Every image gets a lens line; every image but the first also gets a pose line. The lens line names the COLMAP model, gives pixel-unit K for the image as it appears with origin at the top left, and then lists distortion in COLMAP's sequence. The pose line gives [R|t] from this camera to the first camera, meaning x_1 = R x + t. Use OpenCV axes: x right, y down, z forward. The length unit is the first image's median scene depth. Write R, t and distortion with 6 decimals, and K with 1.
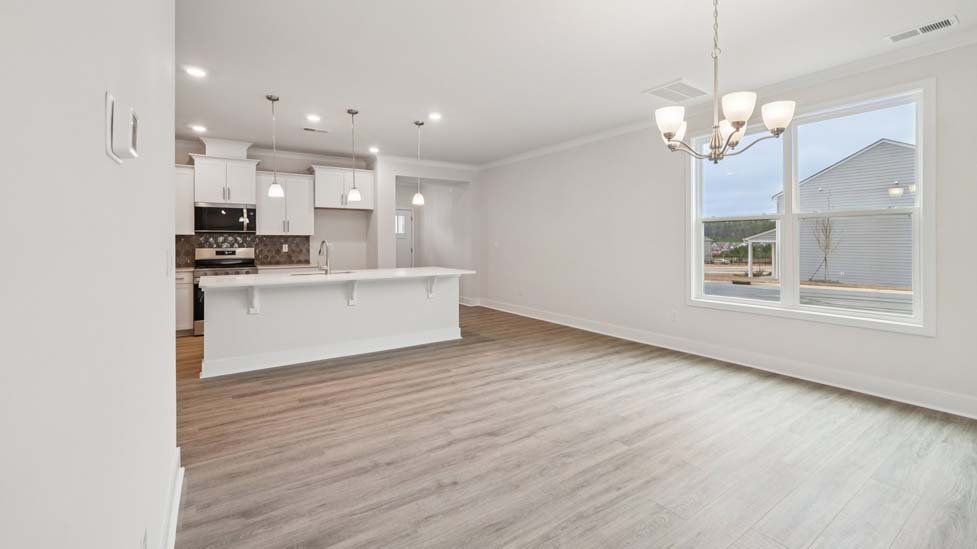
lens RADIAL K [[416.5, 0, 484.5], [0, 416.5, 230.6], [0, 0, 1]] dist [-0.008391, 0.000649]
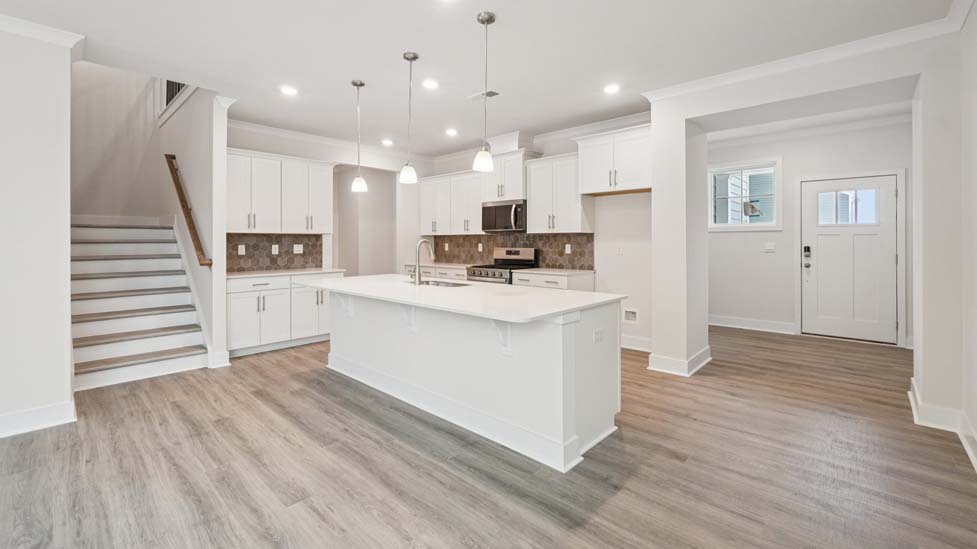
lens RADIAL K [[415.9, 0, 485.9], [0, 415.9, 237.9], [0, 0, 1]] dist [-0.008443, 0.004005]
pose [[0.228110, -0.005837, -0.973618, 0.288988], [0.024690, 0.999695, -0.000209, 0.017895], [0.973322, -0.023991, 0.228185, 0.712555]]
